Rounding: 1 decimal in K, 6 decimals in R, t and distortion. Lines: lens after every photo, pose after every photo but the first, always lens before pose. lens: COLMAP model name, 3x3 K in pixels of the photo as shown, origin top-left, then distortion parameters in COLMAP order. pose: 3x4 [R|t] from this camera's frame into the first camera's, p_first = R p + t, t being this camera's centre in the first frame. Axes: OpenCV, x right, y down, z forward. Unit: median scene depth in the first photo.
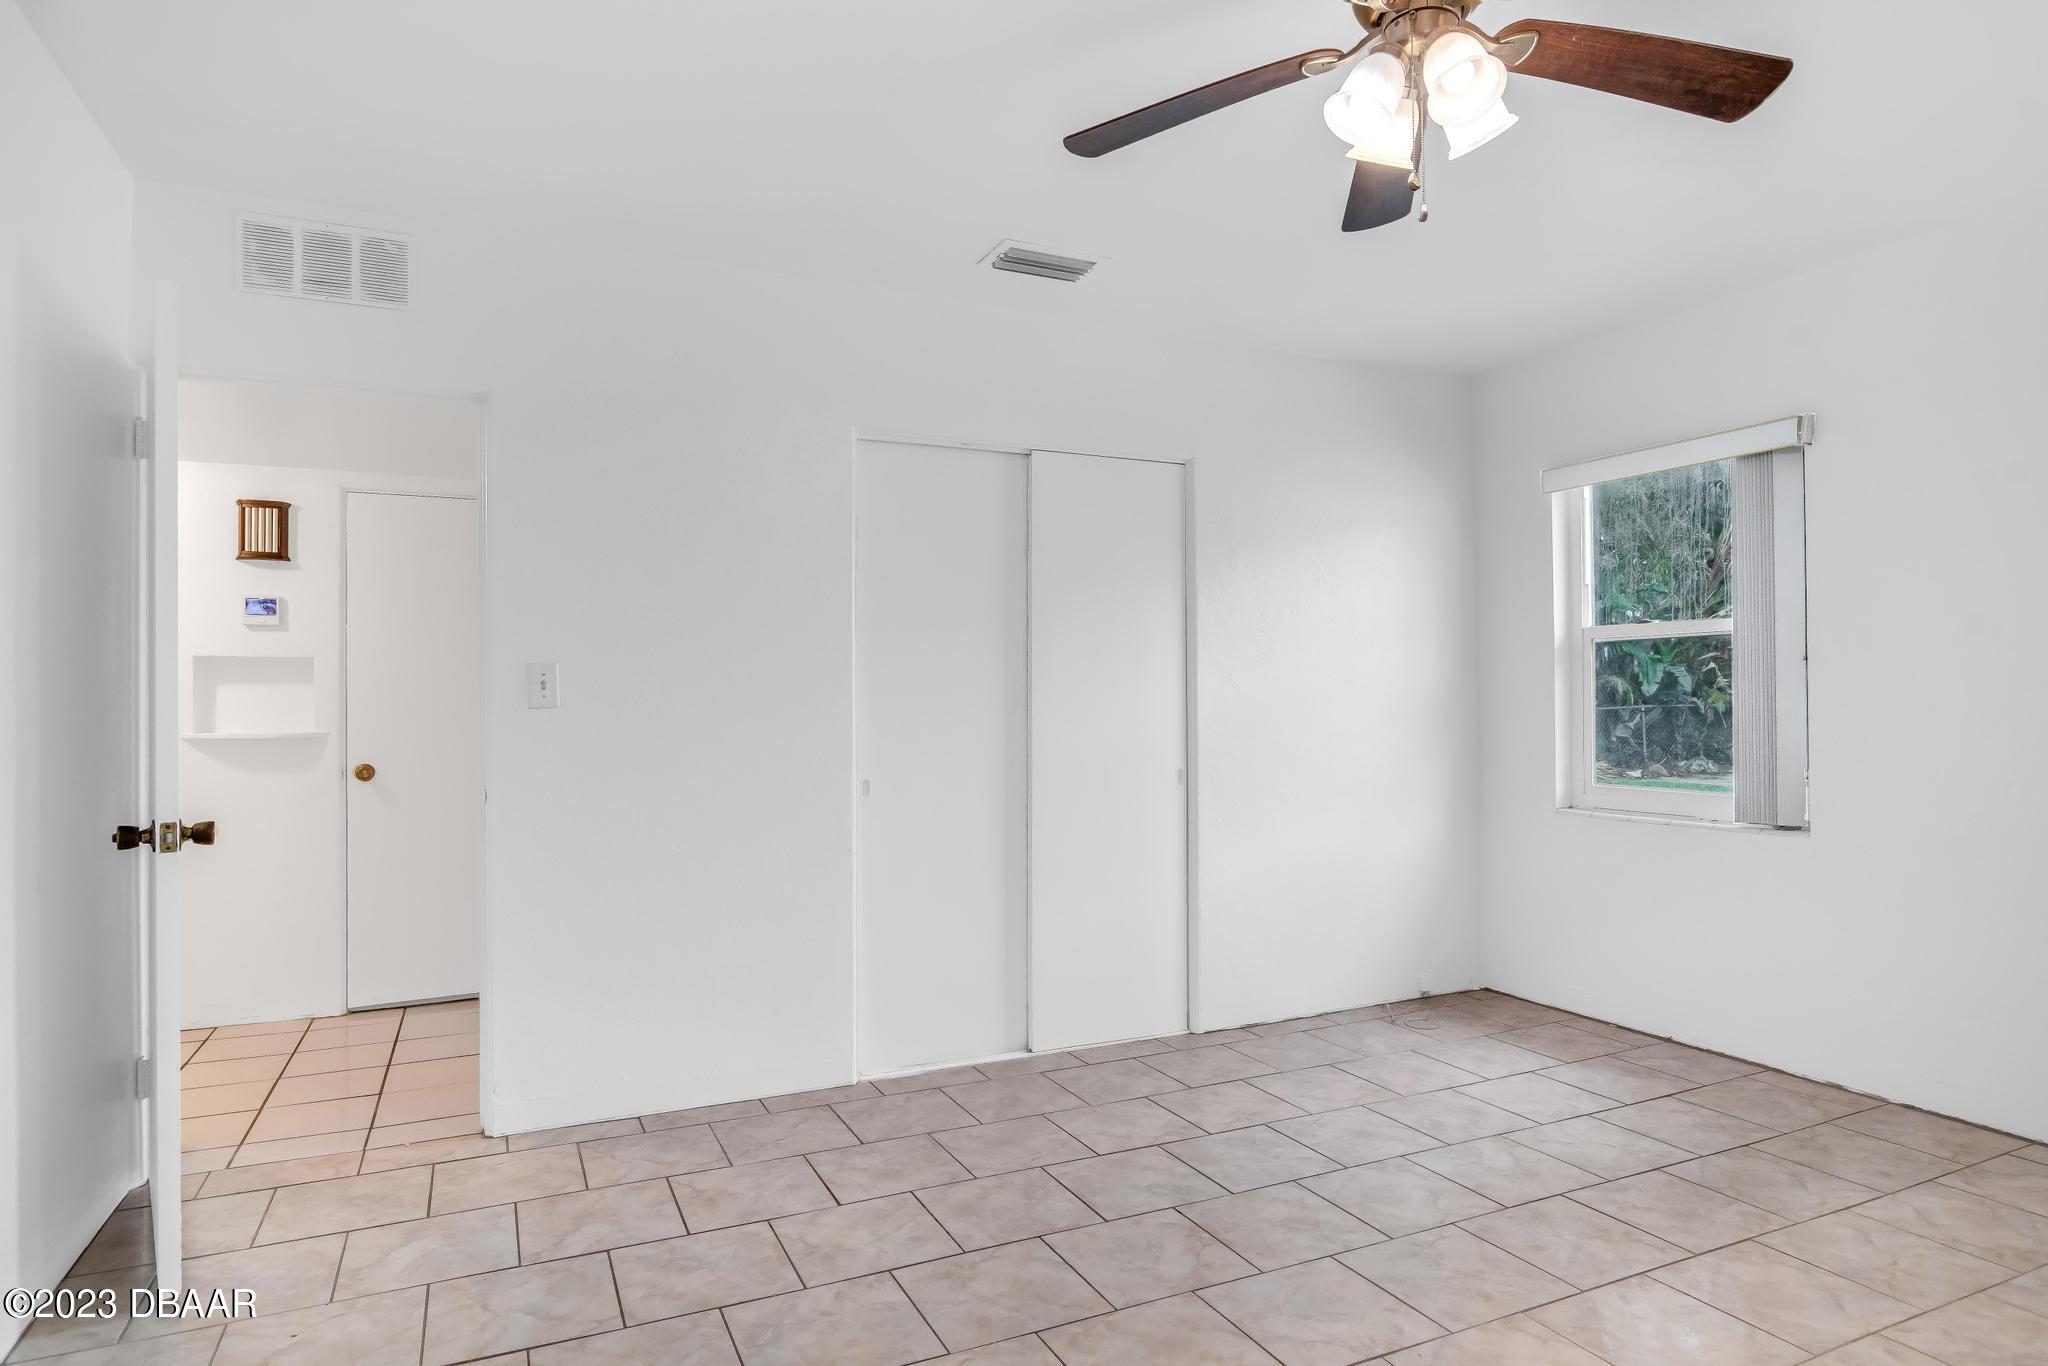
lens RADIAL K [[1152.5, 0, 1011.8], [0, 1152.5, 714.2], [0, 0, 1]] dist [-0.001358, 0.000146]
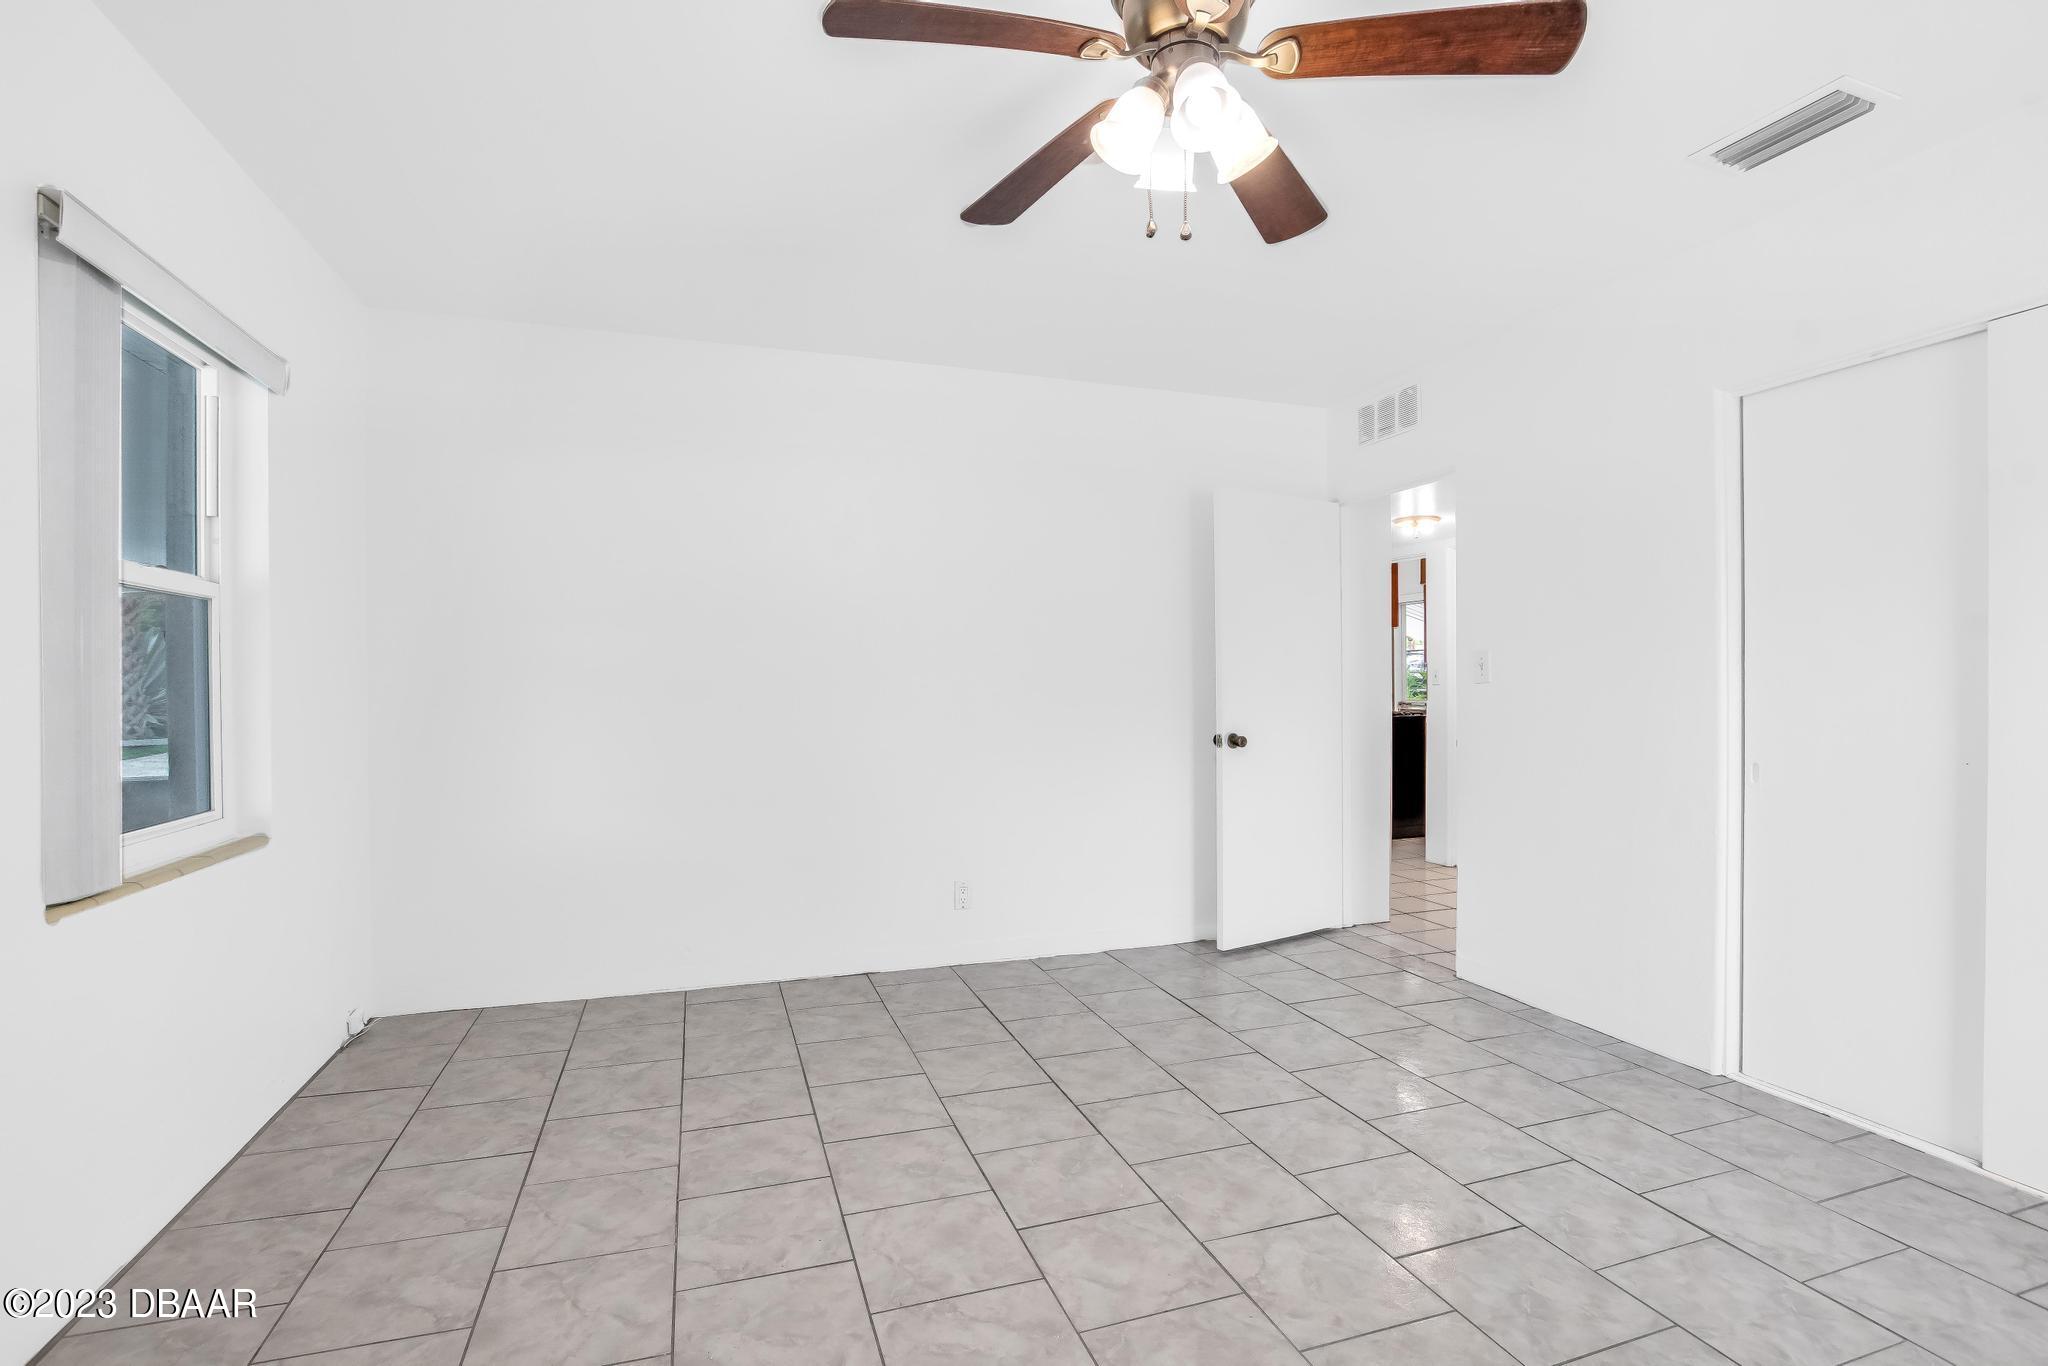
lens RADIAL K [[951.8, 0, 1012.7], [0, 951.8, 685.0], [0, 0, 1]] dist [-0.020087, -0.000440]
pose [[-0.117747, 0.004813, -0.993032, 0.848021], [0.000019, 0.999988, 0.004845, -0.006323], [0.993044, 0.000552, -0.117746, 0.621974]]
